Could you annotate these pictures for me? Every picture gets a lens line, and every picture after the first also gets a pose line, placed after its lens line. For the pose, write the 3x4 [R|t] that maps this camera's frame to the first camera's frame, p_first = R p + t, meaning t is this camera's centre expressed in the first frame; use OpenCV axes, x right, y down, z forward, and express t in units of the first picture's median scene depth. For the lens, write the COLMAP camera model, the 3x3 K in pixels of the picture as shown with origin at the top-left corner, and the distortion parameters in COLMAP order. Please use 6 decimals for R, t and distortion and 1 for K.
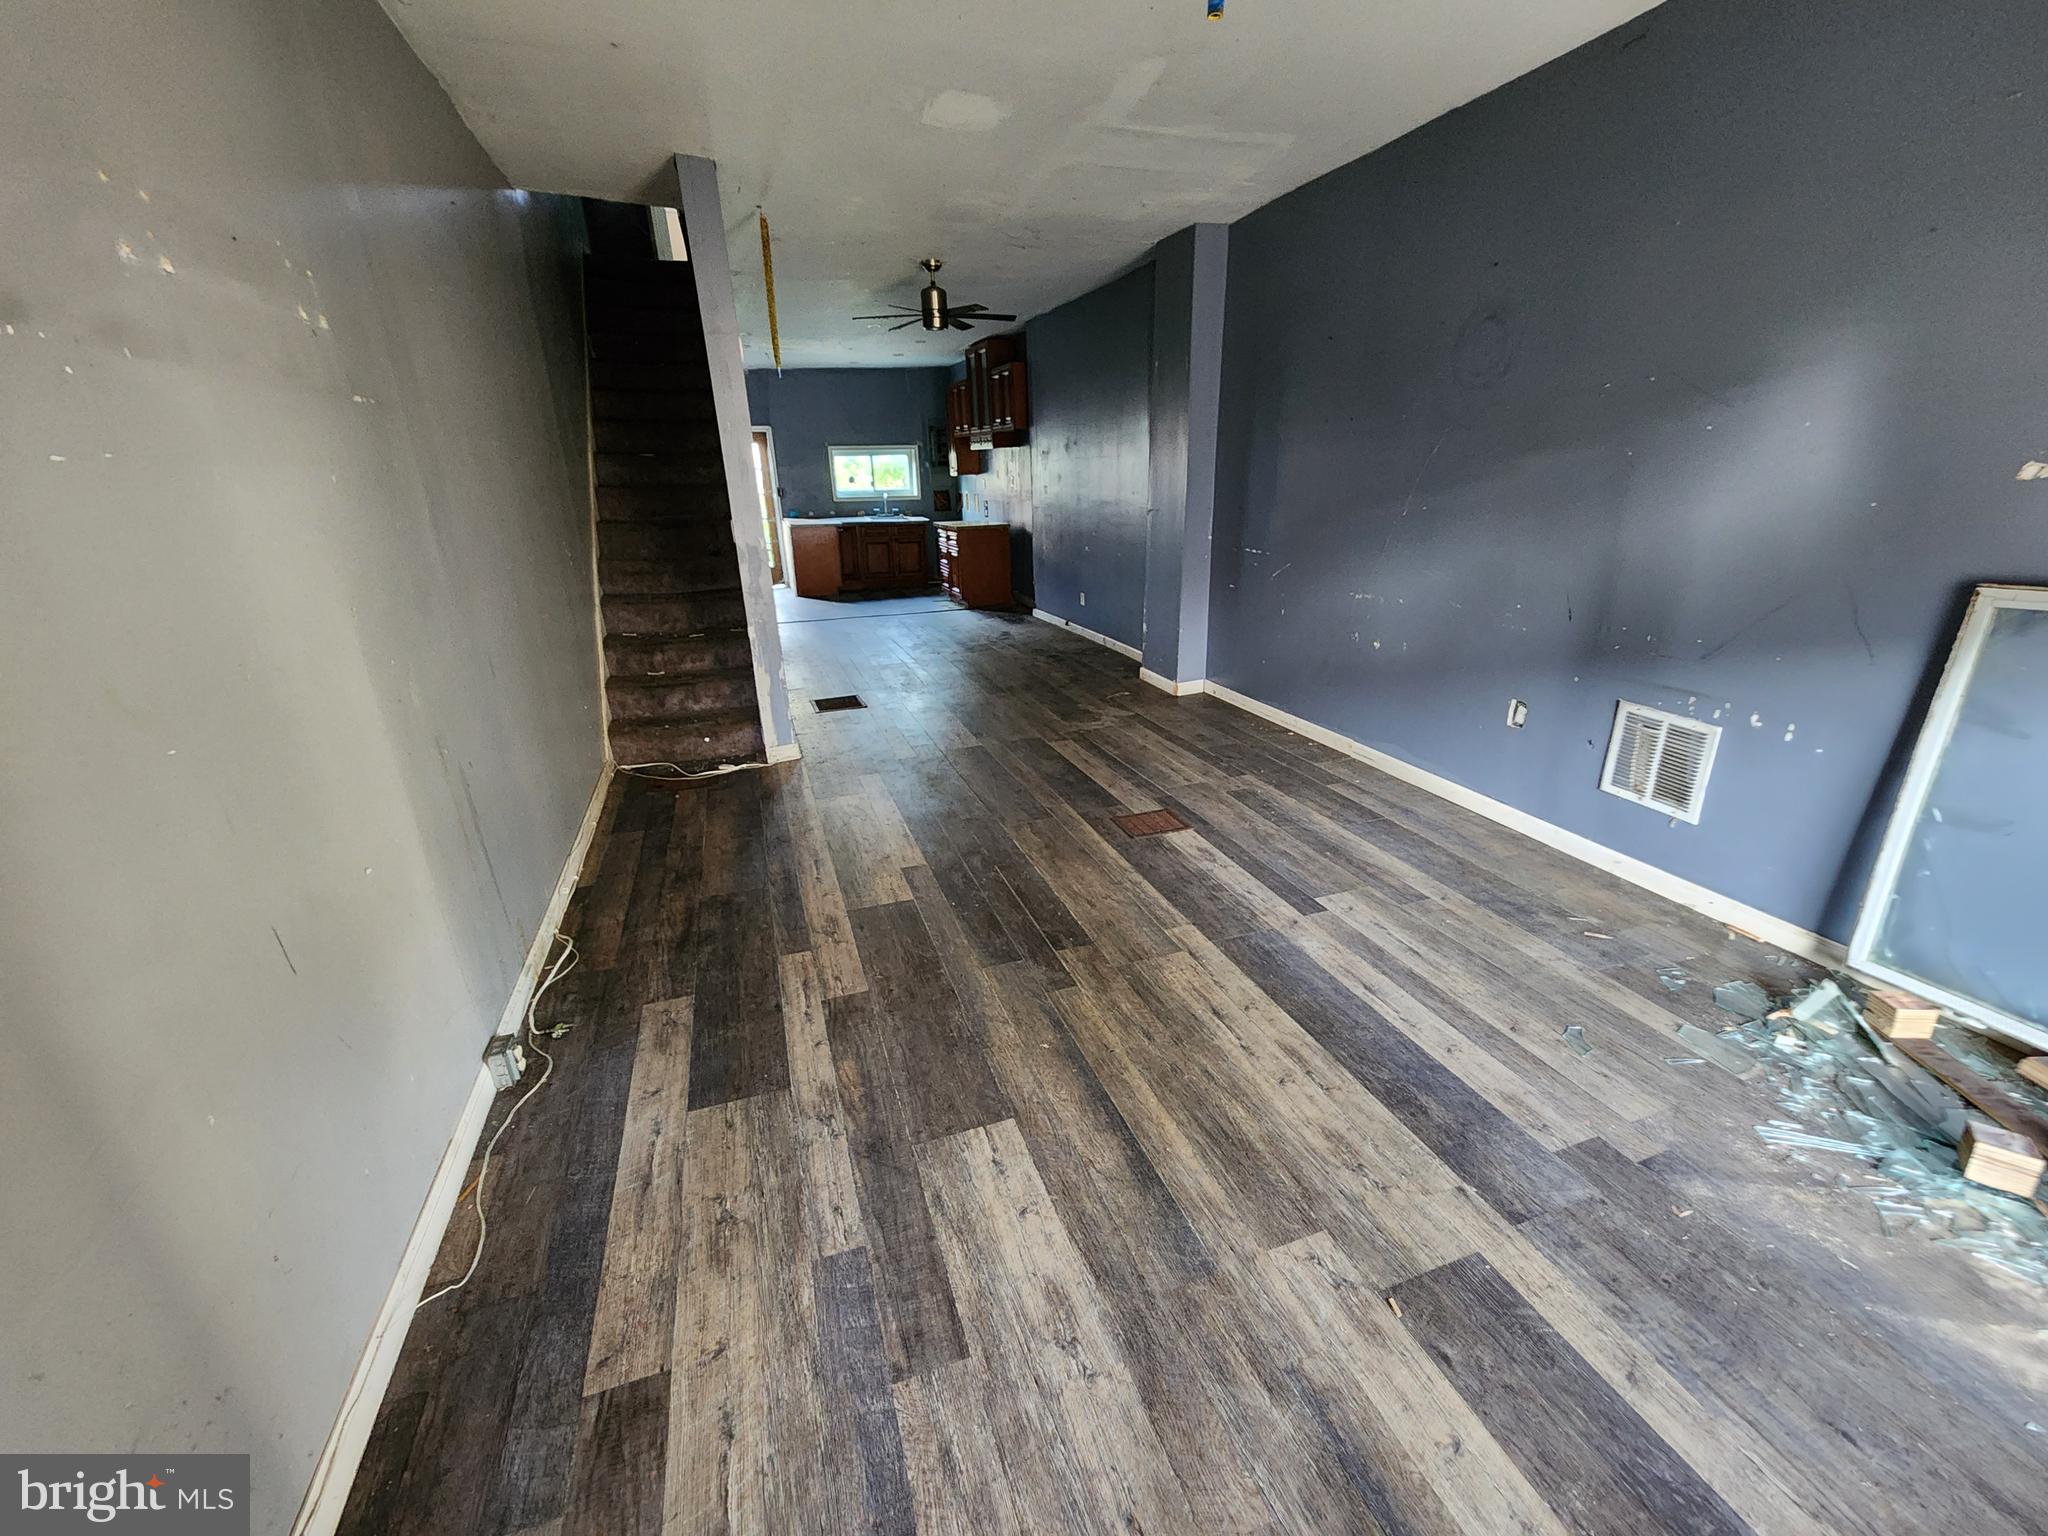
lens RADIAL K [[823.5, 0, 1033.1], [0, 823.5, 777.0], [0, 0, 1]] dist [0.000265, 0.000296]
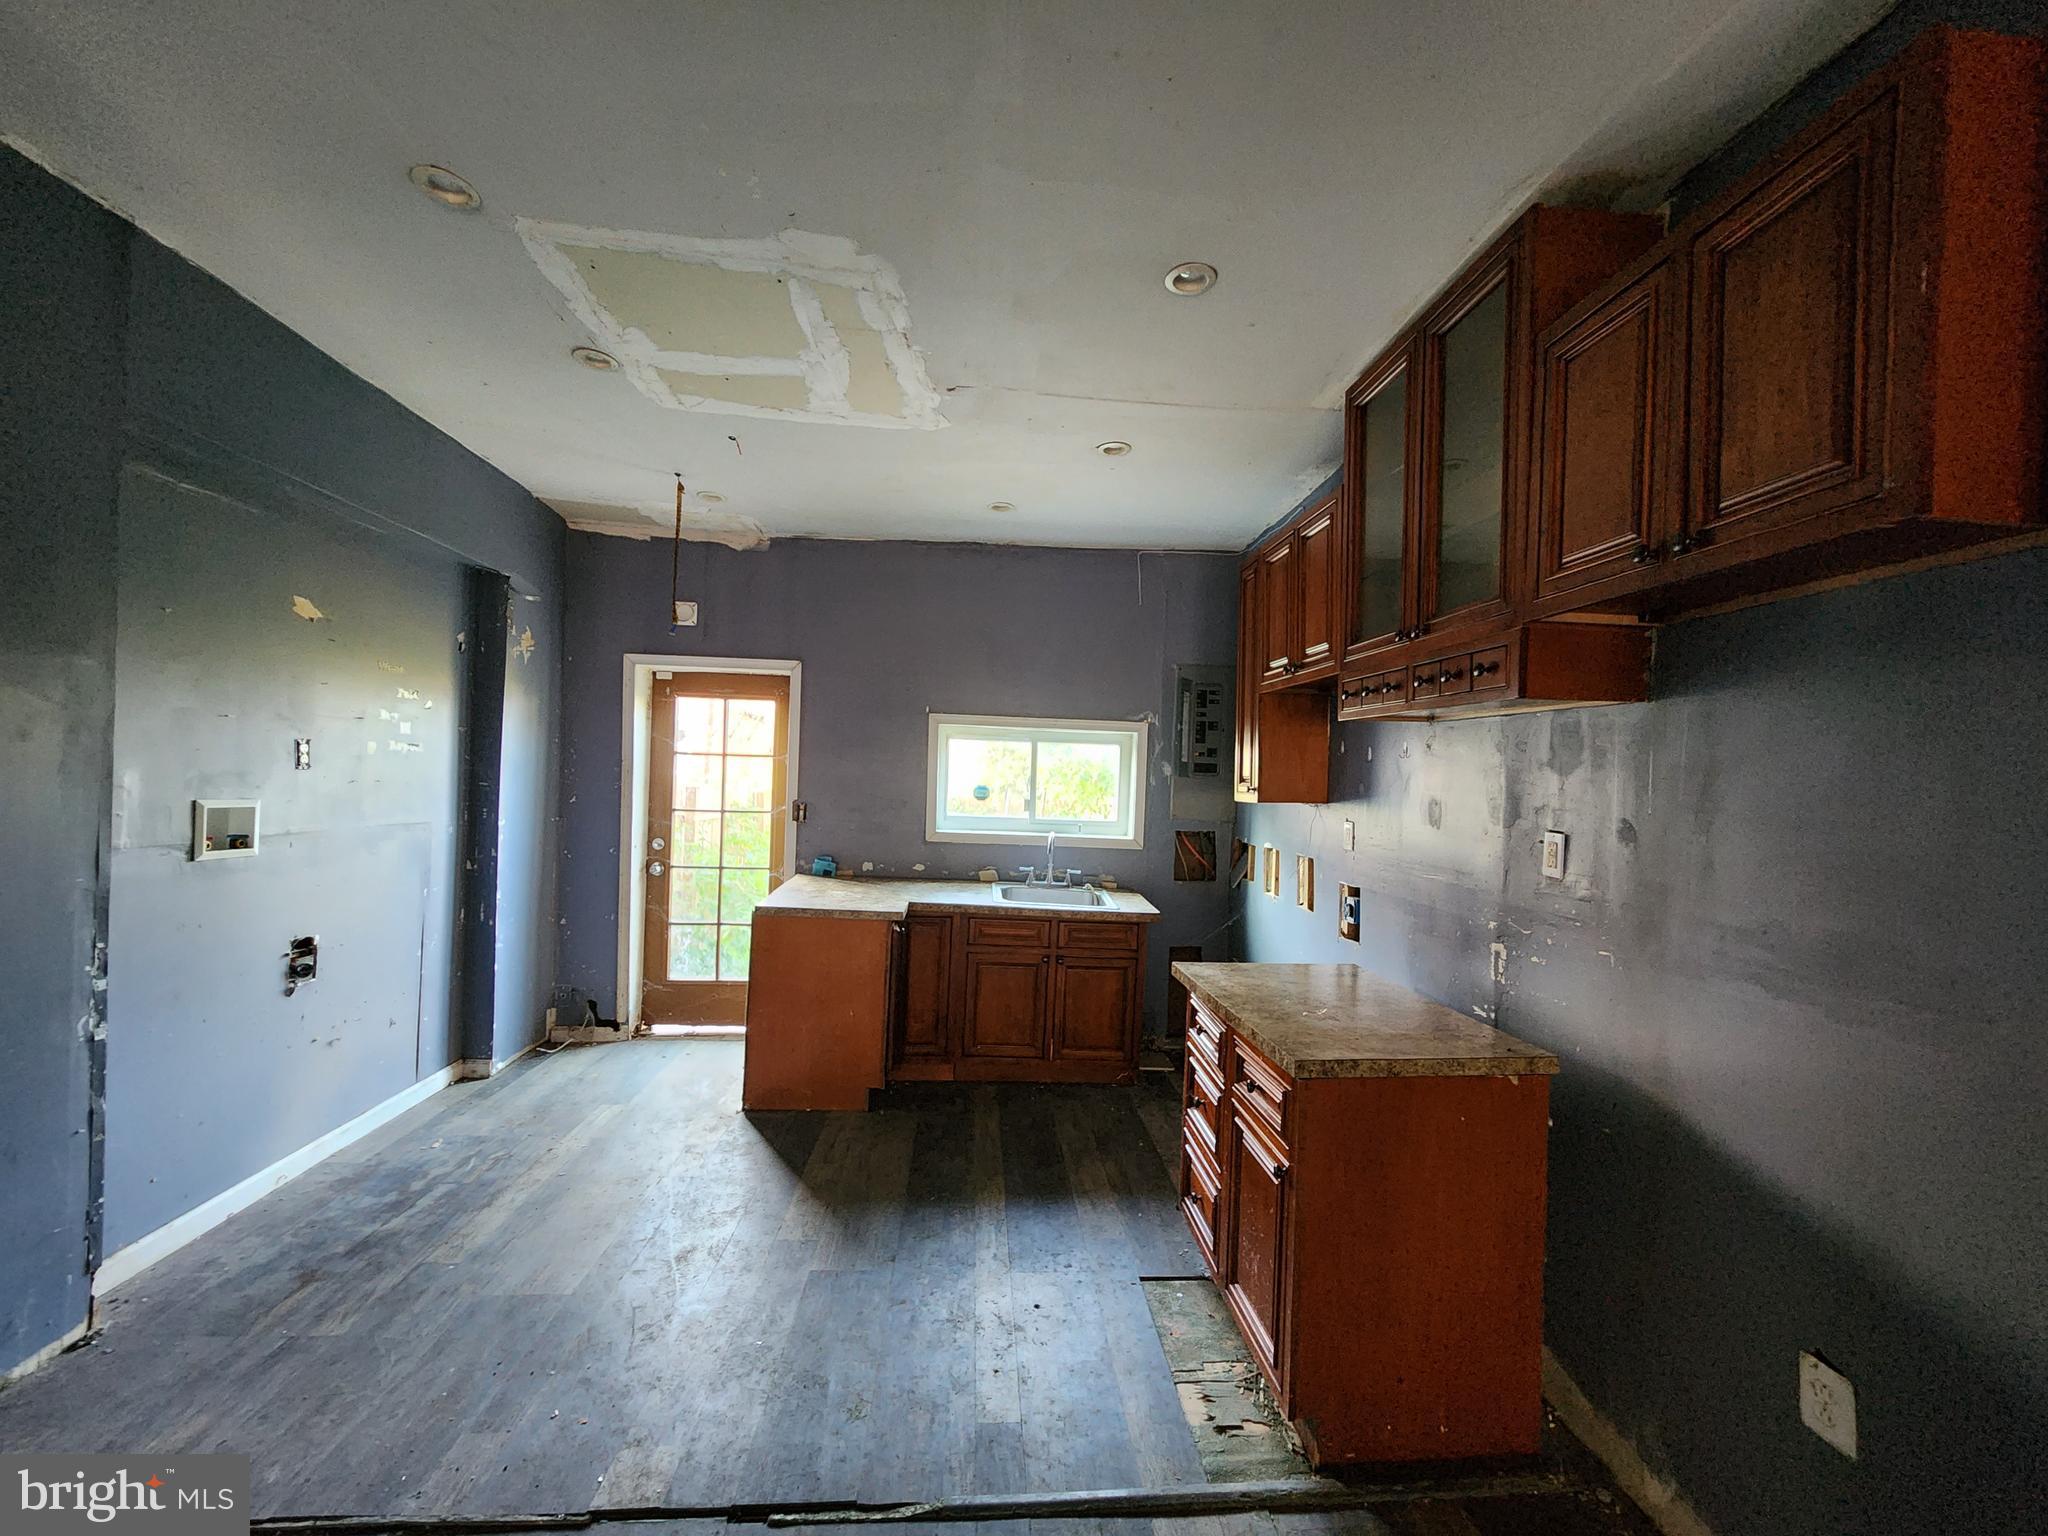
lens RADIAL K [[823.5, 0, 1039.2], [0, 823.5, 772.5], [0, 0, 1]] dist [0.000265, 0.000296]
pose [[0.963506, 0.055198, -0.261933, -0.085309], [-0.144012, 0.931724, -0.333393, -0.241561], [0.225647, 0.358947, 0.905671, 0.639998]]
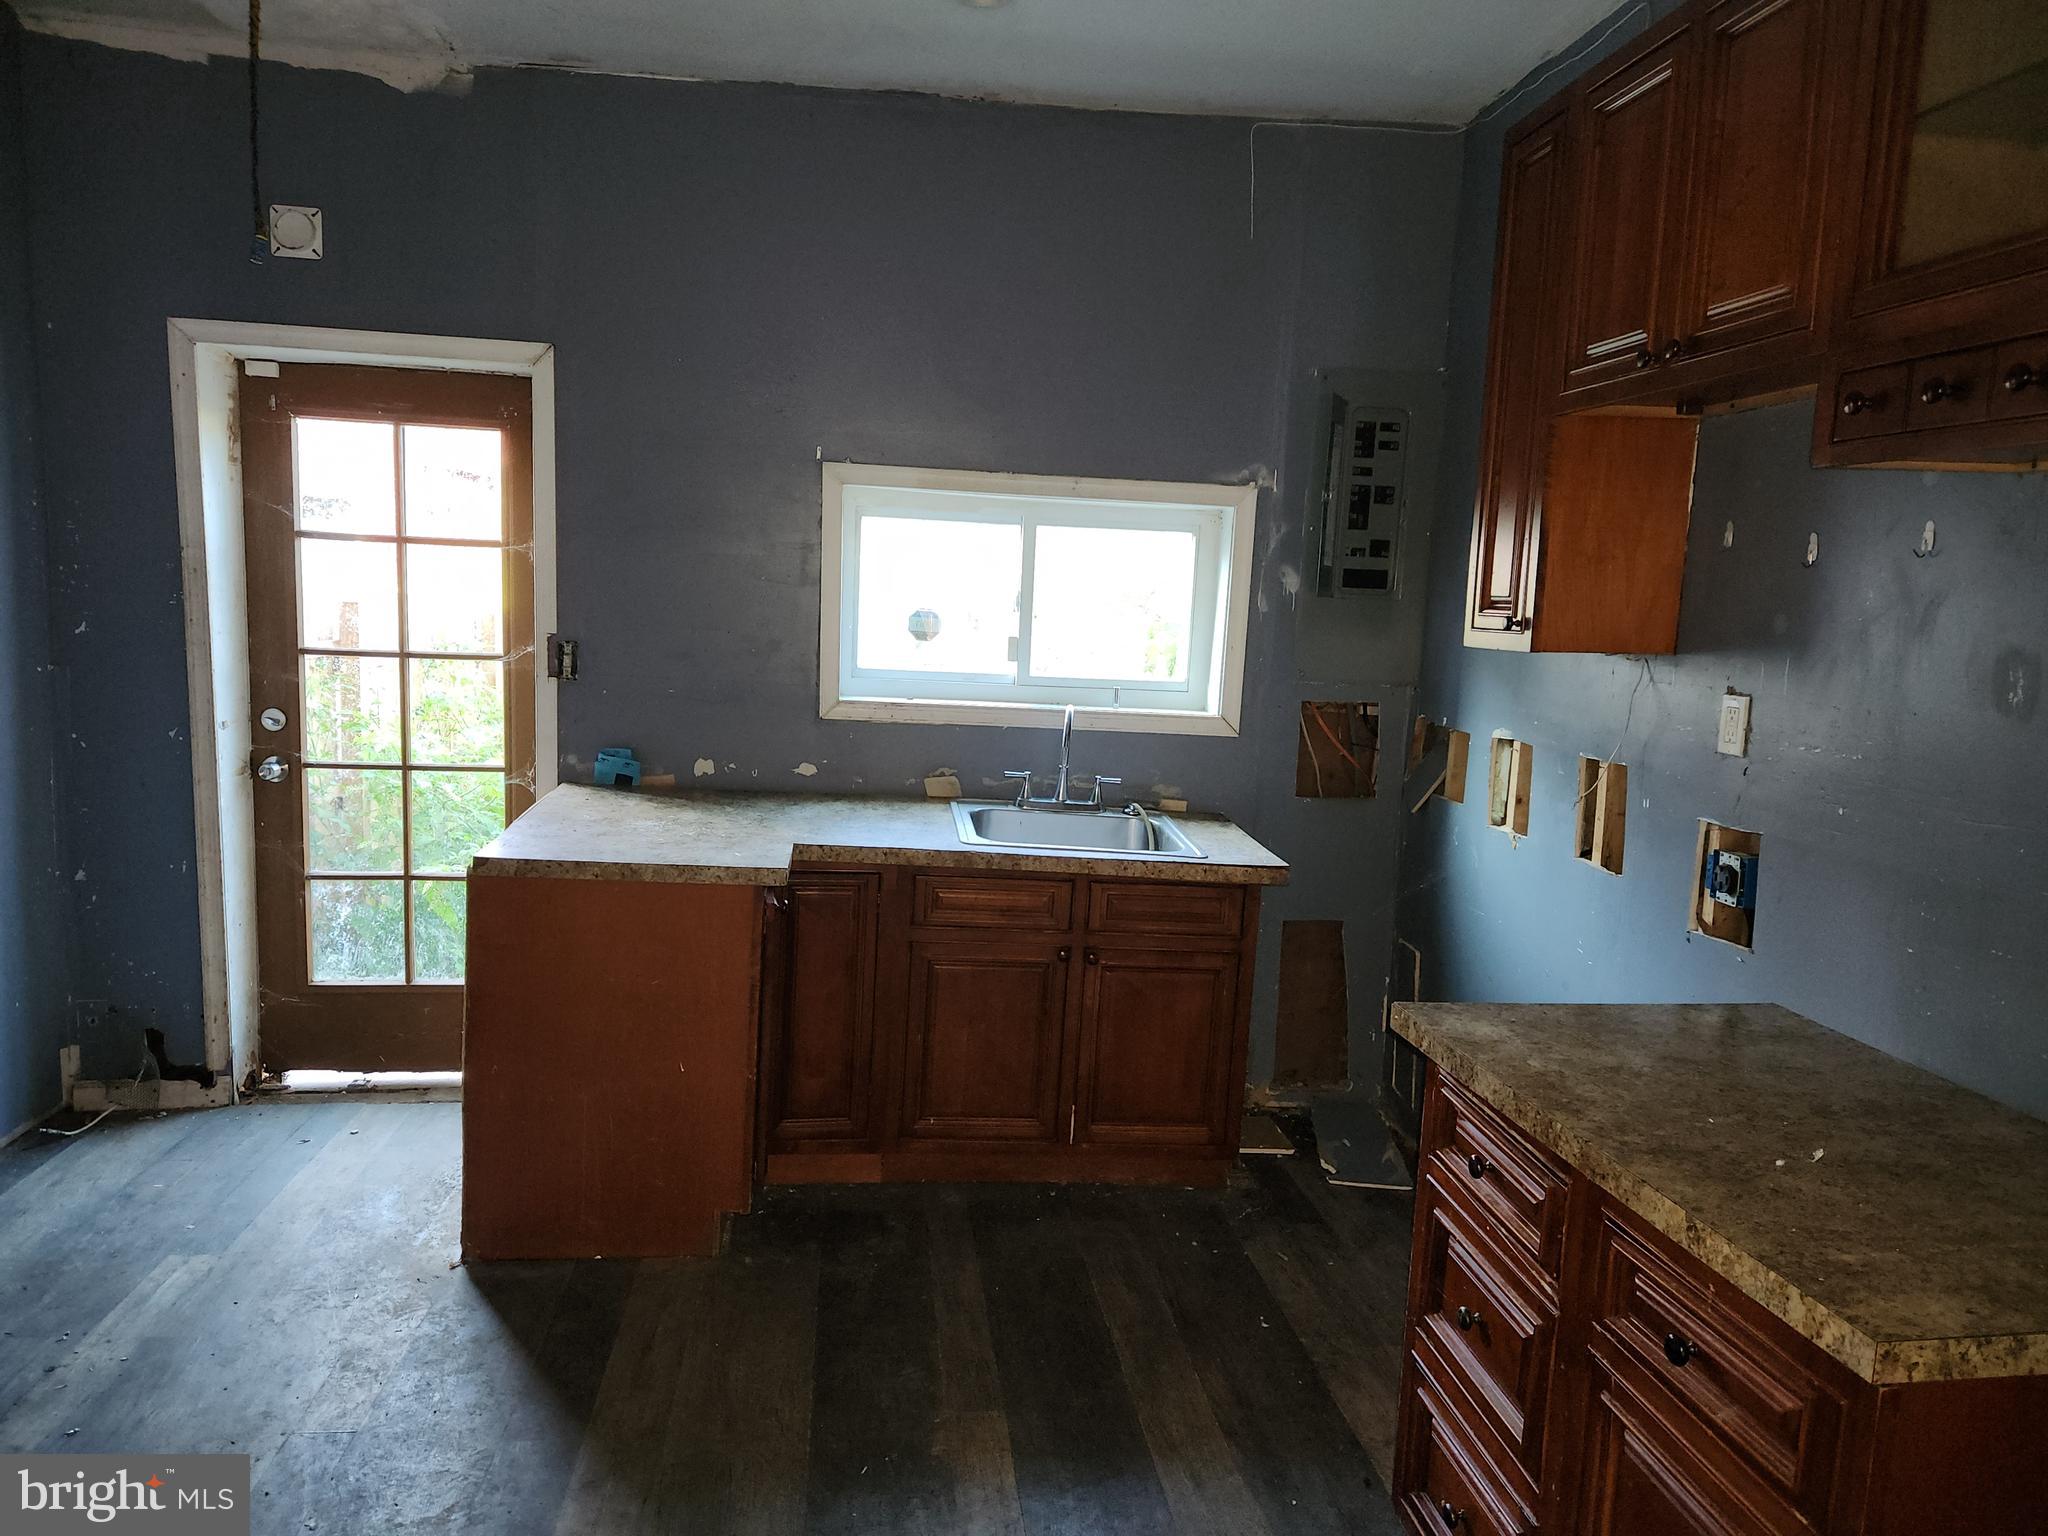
lens RADIAL K [[1380.4, 0, 1024.1], [0, 1380.4, 767.8], [0, 0, 1]] dist [0.053004, -0.029877]
pose [[0.971782, 0.093873, -0.216398, -0.117584], [-0.140999, 0.966635, -0.213861, -0.258852], [0.189102, 0.238338, 0.952594, 0.690405]]
